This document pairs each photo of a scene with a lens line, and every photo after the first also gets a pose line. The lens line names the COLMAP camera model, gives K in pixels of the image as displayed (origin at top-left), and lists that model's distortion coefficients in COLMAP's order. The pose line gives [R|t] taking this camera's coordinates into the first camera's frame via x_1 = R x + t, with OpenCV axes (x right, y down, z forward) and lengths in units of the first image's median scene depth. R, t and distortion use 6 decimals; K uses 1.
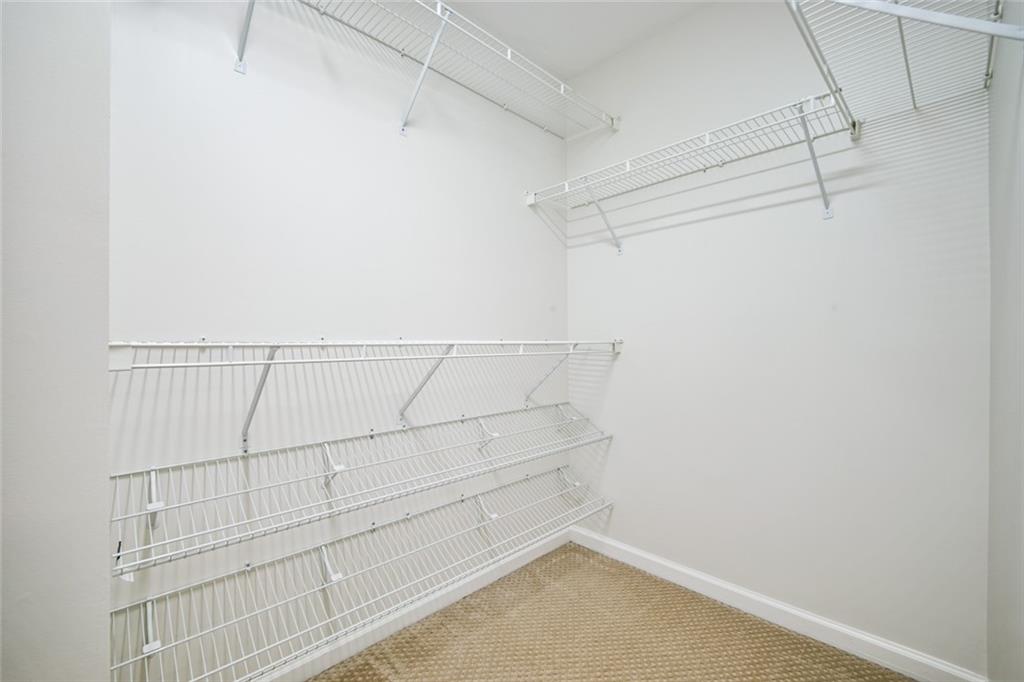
lens RADIAL K [[424.3, 0, 512.4], [0, 424.3, 338.9], [0, 0, 1]] dist [-0.003967, -0.002011]
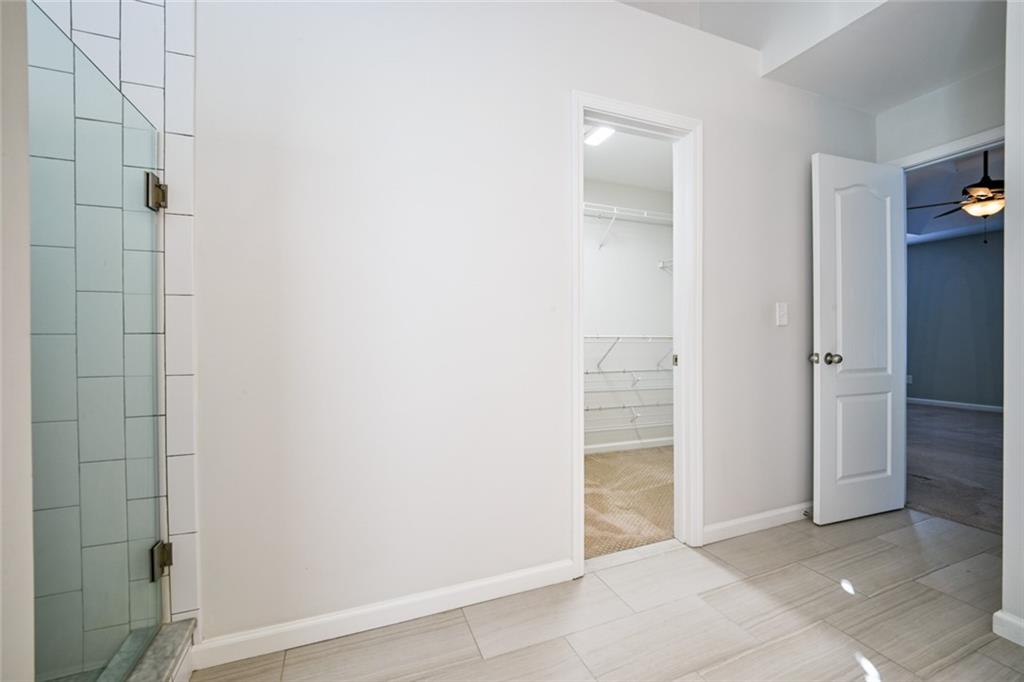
lens RADIAL K [[424.3, 0, 508.8], [0, 424.3, 338.8], [0, 0, 1]] dist [-0.003967, -0.002011]
pose [[0.923105, 0.012582, -0.384342, 0.195915], [-0.006715, 0.999840, 0.016604, -0.012236], [0.384489, -0.012746, 0.923041, -1.418656]]
